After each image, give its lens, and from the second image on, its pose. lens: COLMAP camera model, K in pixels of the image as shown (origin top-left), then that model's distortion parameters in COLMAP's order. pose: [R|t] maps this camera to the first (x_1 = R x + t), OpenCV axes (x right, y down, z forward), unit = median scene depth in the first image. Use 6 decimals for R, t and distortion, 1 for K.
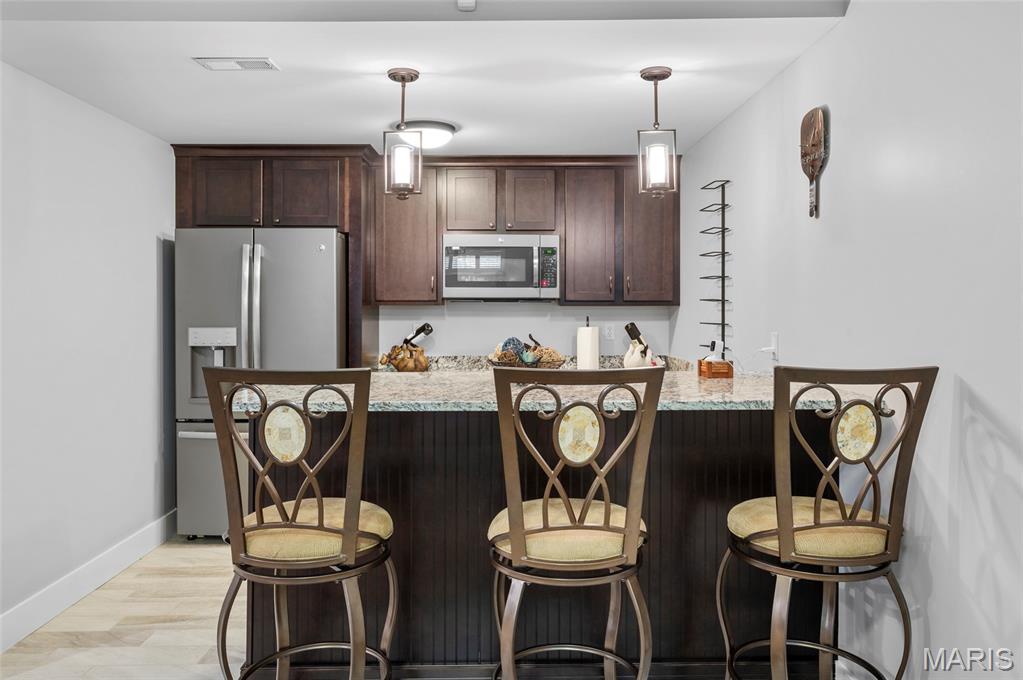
lens RADIAL K [[679.7, 0, 510.9], [0, 679.7, 312.4], [0, 0, 1]] dist [-0.002554, -0.000683]
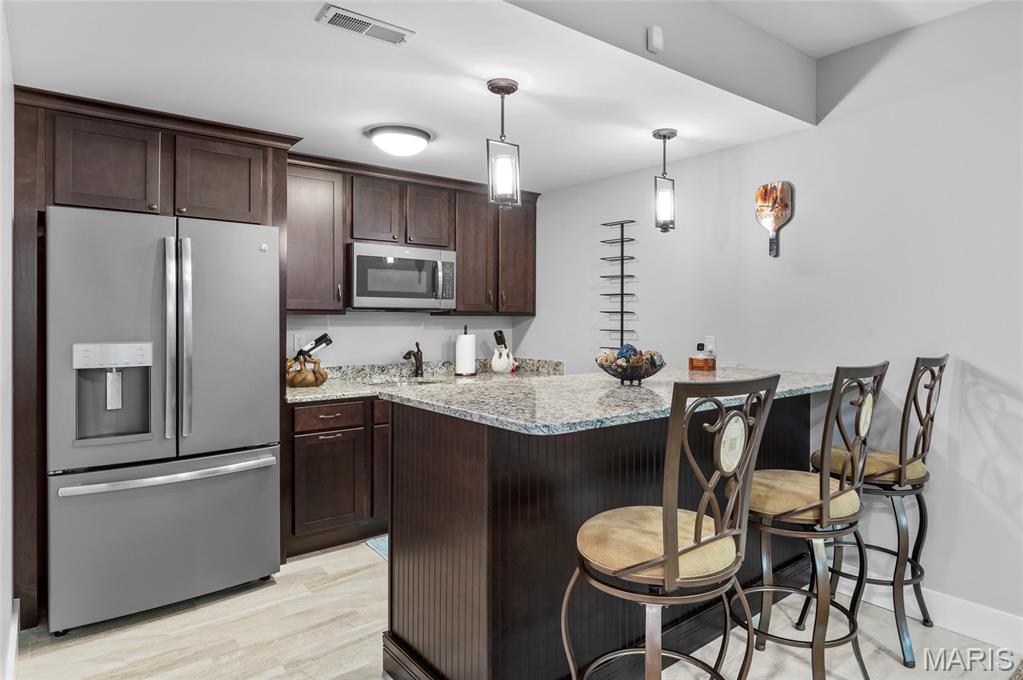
lens RADIAL K [[570.4, 0, 541.6], [0, 570.4, 321.3], [0, 0, 1]] dist [0.000833, 0.000243]
pose [[0.795681, -0.001328, 0.605714, -0.382849], [0.001407, 0.999999, 0.000344, -0.000951], [-0.605714, 0.000578, 0.795682, 0.180752]]
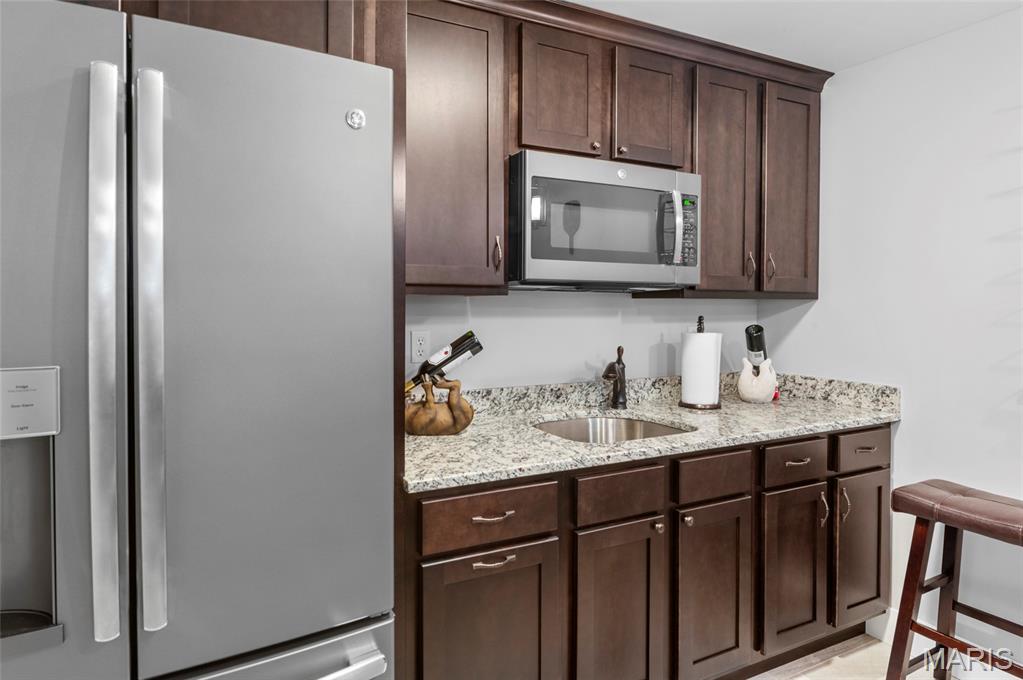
lens RADIAL K [[604.9, 0, 510.5], [0, 604.9, 316.9], [0, 0, 1]] dist [0.001500, 0.000418]
pose [[0.907278, -0.005341, 0.420497, -0.294265], [-0.001520, 0.999871, 0.015980, -0.001758], [-0.420529, -0.015138, 0.907153, 0.606864]]
